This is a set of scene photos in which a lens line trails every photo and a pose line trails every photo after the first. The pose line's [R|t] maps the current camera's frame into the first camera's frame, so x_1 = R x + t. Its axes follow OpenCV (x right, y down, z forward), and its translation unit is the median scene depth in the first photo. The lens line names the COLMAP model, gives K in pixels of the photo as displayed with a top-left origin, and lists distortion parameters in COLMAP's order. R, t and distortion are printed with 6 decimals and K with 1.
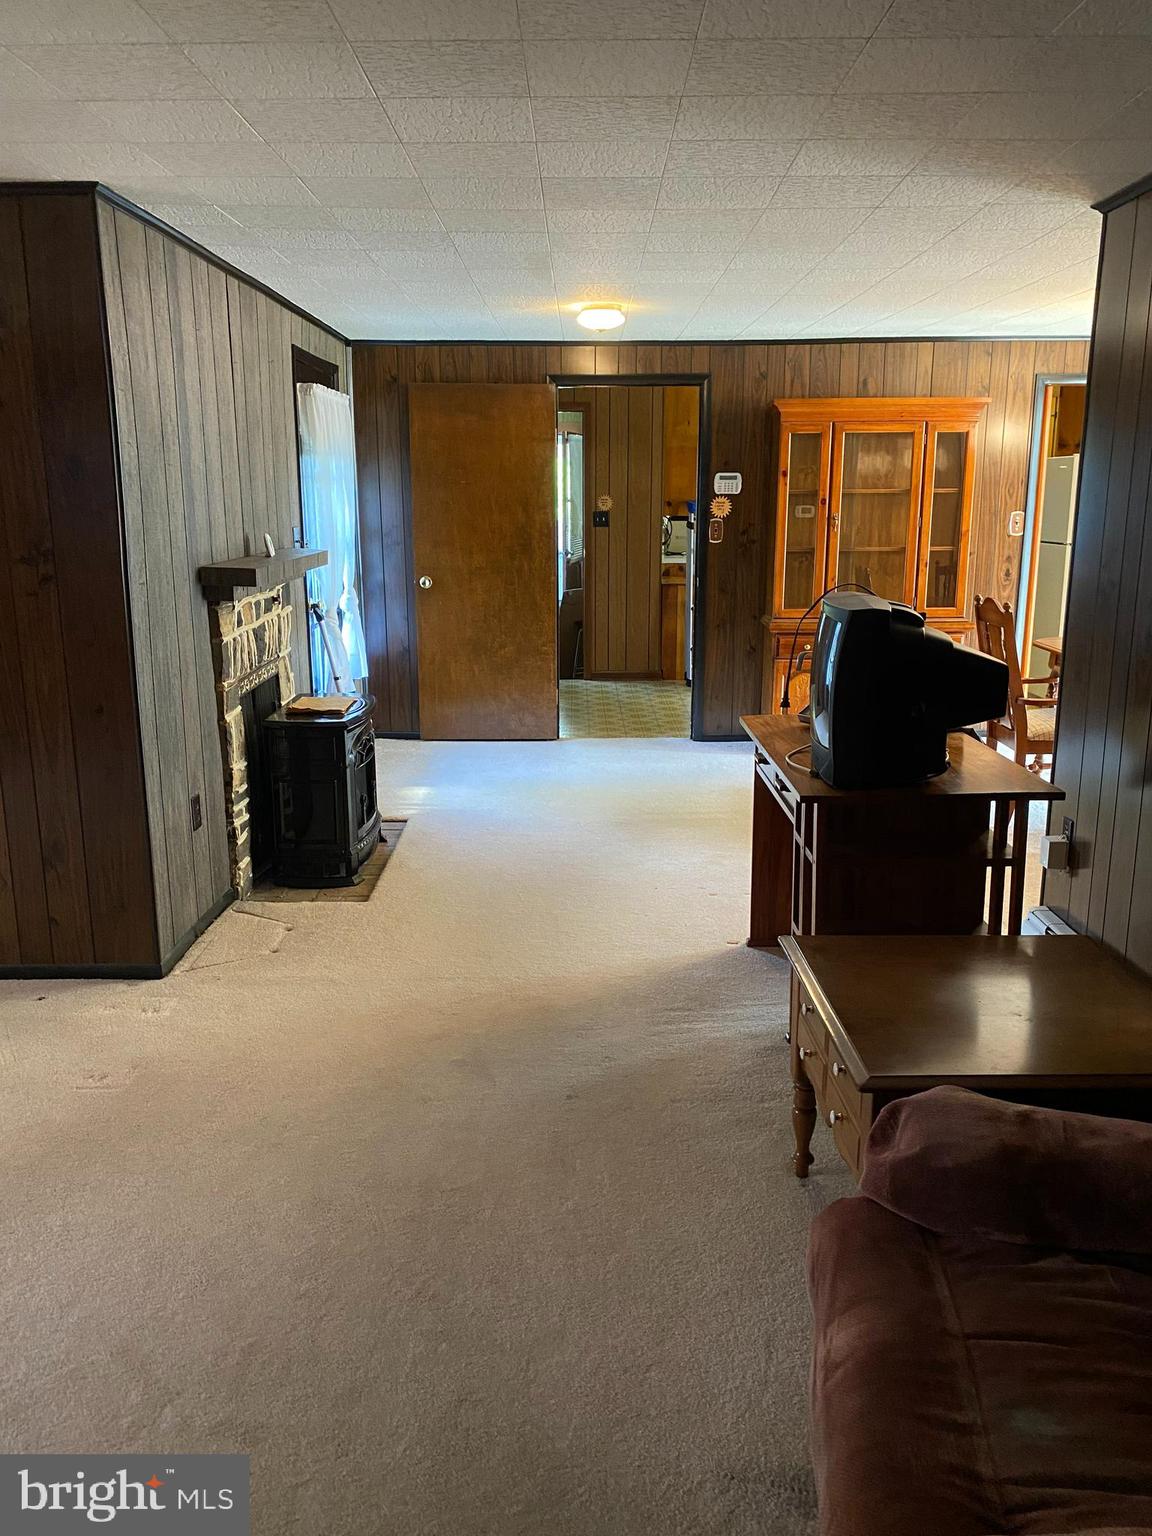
lens RADIAL K [[1164.0, 0, 577.8], [0, 1164.0, 745.5], [0, 0, 1]] dist [0.099899, -0.168083]
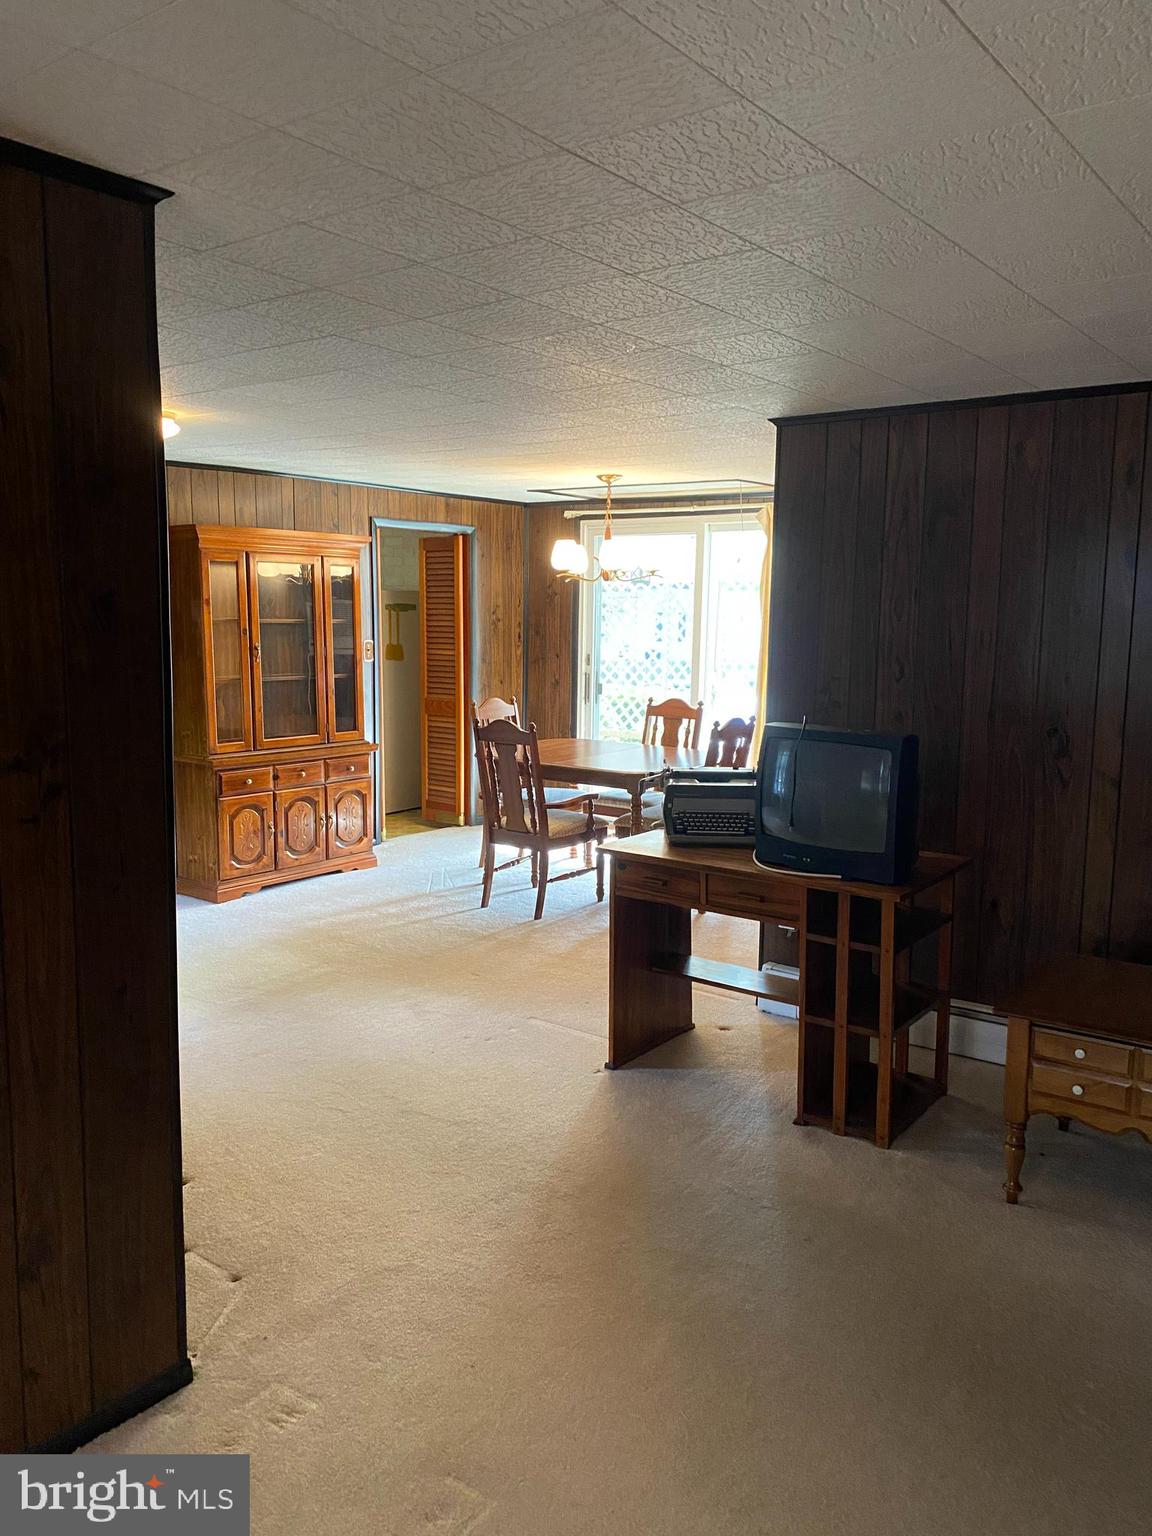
lens RADIAL K [[1151.0, 0, 576.4], [0, 1151.0, 773.5], [0, 0, 1]] dist [0.077427, 0.000869]
pose [[0.618531, -0.098420, 0.779572, -0.647046], [0.150716, 0.988563, 0.005223, -0.097500], [-0.771170, 0.114263, 0.626291, 0.357946]]
